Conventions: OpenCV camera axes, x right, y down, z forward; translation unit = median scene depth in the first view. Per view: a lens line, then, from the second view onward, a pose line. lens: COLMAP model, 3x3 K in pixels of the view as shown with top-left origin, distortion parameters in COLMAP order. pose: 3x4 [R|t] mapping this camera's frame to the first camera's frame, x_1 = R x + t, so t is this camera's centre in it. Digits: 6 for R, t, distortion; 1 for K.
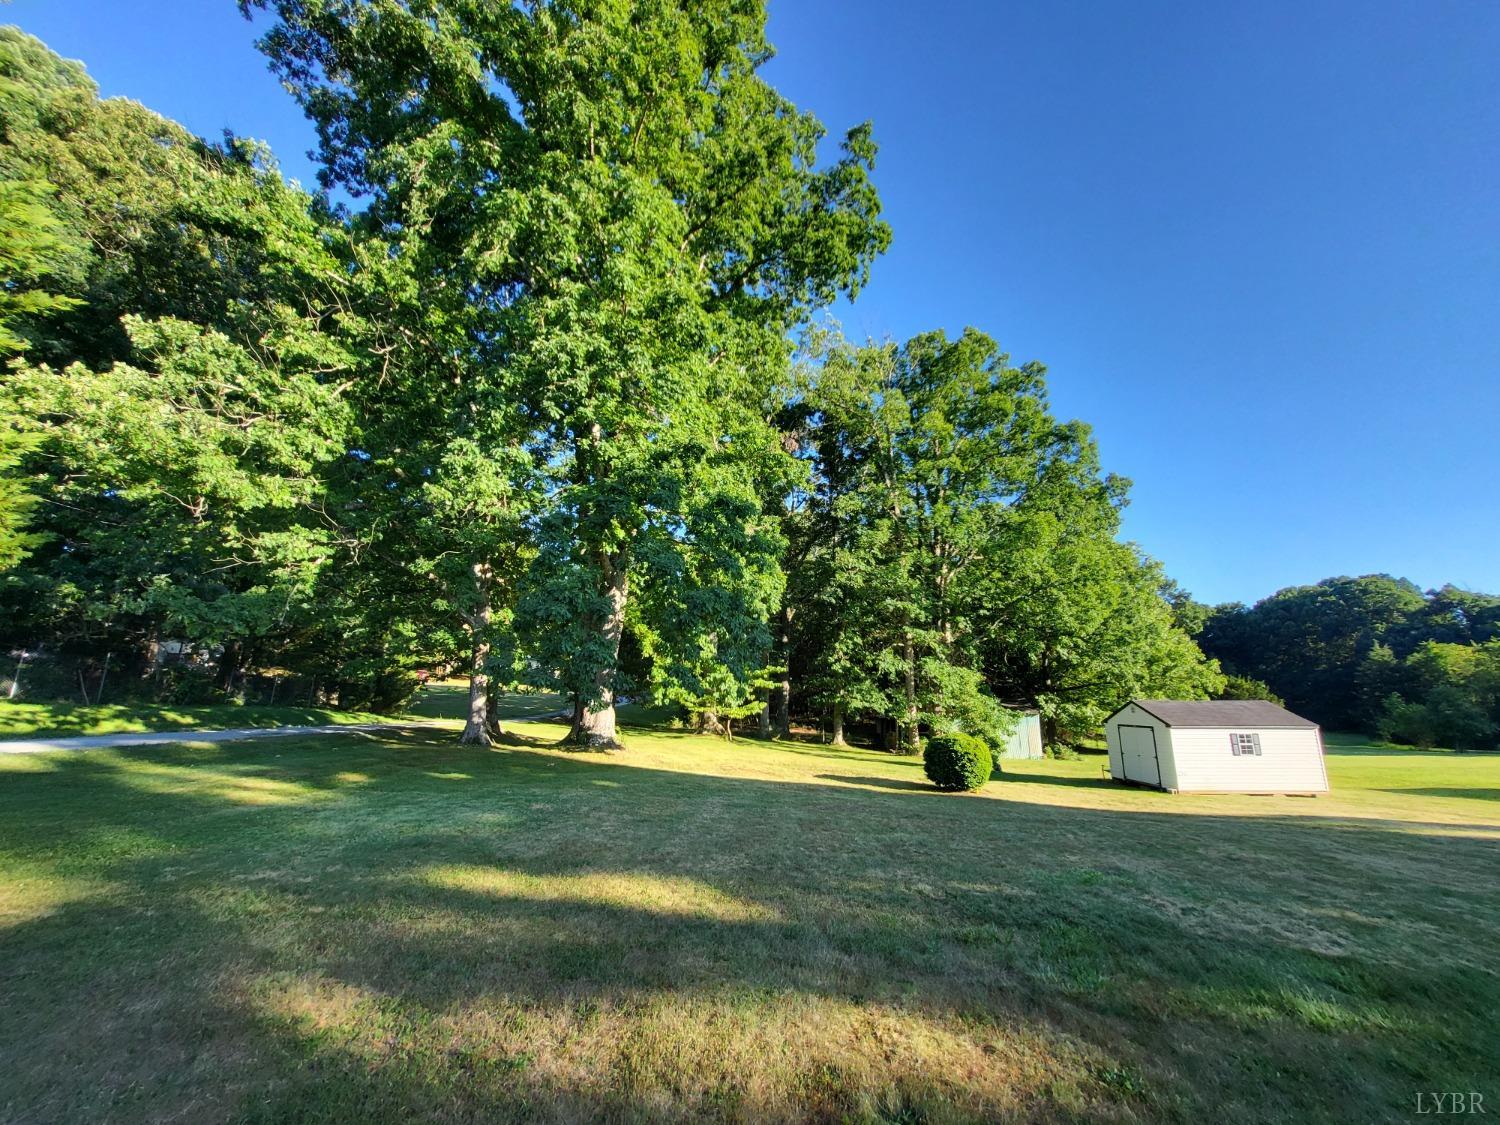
lens RADIAL K [[583.4, 0, 756.4], [0, 583.4, 559.1], [0, 0, 1]] dist [0.001242, -0.001034]
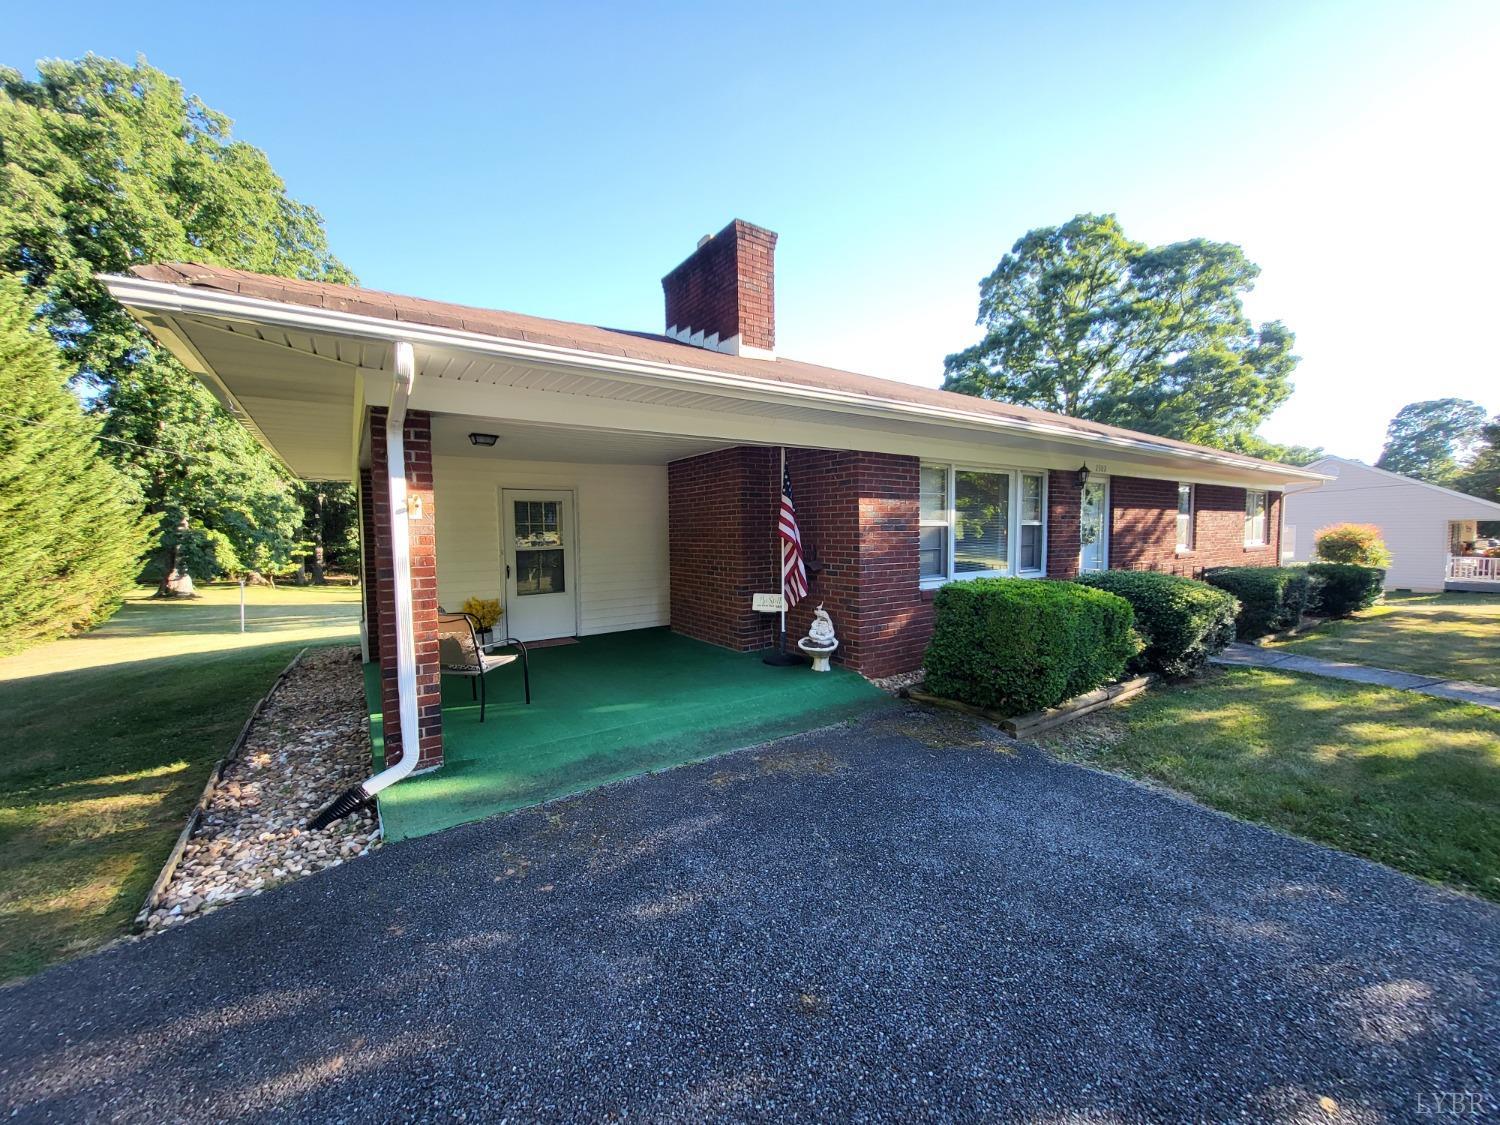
lens RADIAL K [[583.4, 0, 744.9], [0, 583.4, 555.0], [0, 0, 1]] dist [0.001242, -0.001034]
pose [[0.797580, -0.047275, 0.601358, 0.024616], [-0.116855, 0.965930, 0.230919, -0.277460], [-0.591786, -0.254448, 0.764882, -0.897155]]
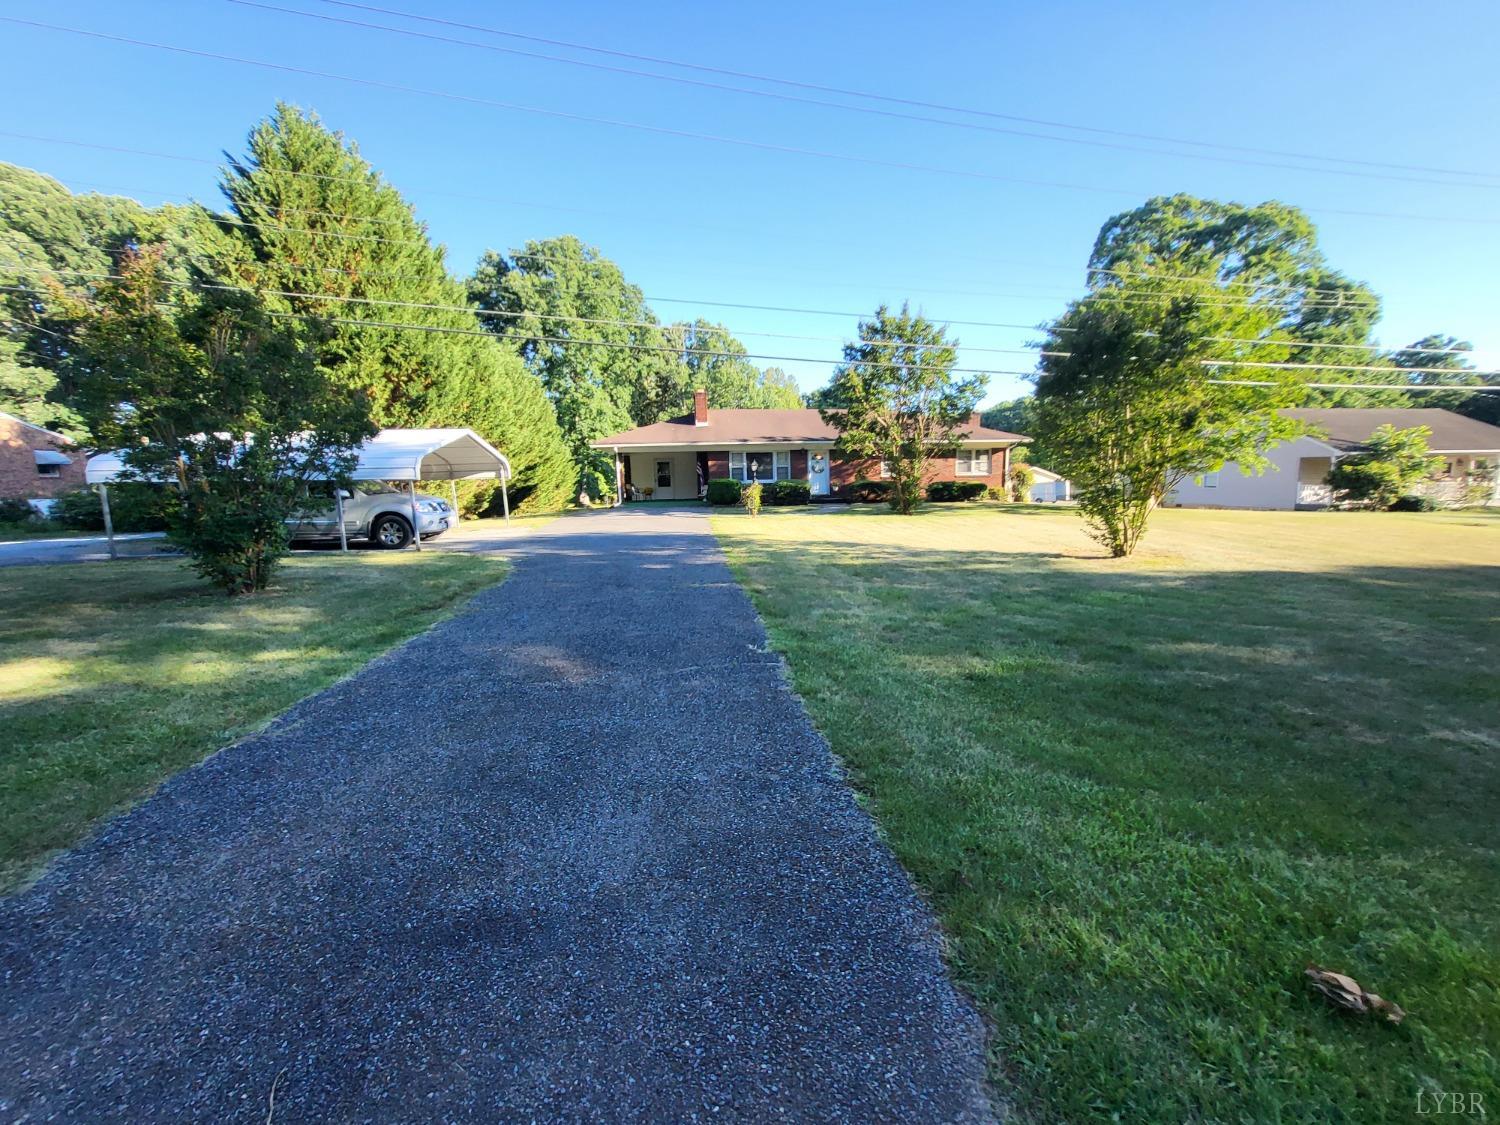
lens RADIAL K [[583.4, 0, 760.0], [0, 583.4, 560.9], [0, 0, 1]] dist [0.001242, -0.001034]
pose [[0.981307, -0.061797, 0.182256, 0.066309], [-0.009837, 0.929697, 0.368194, -0.445638], [-0.192197, -0.363104, 0.911710, -1.653143]]
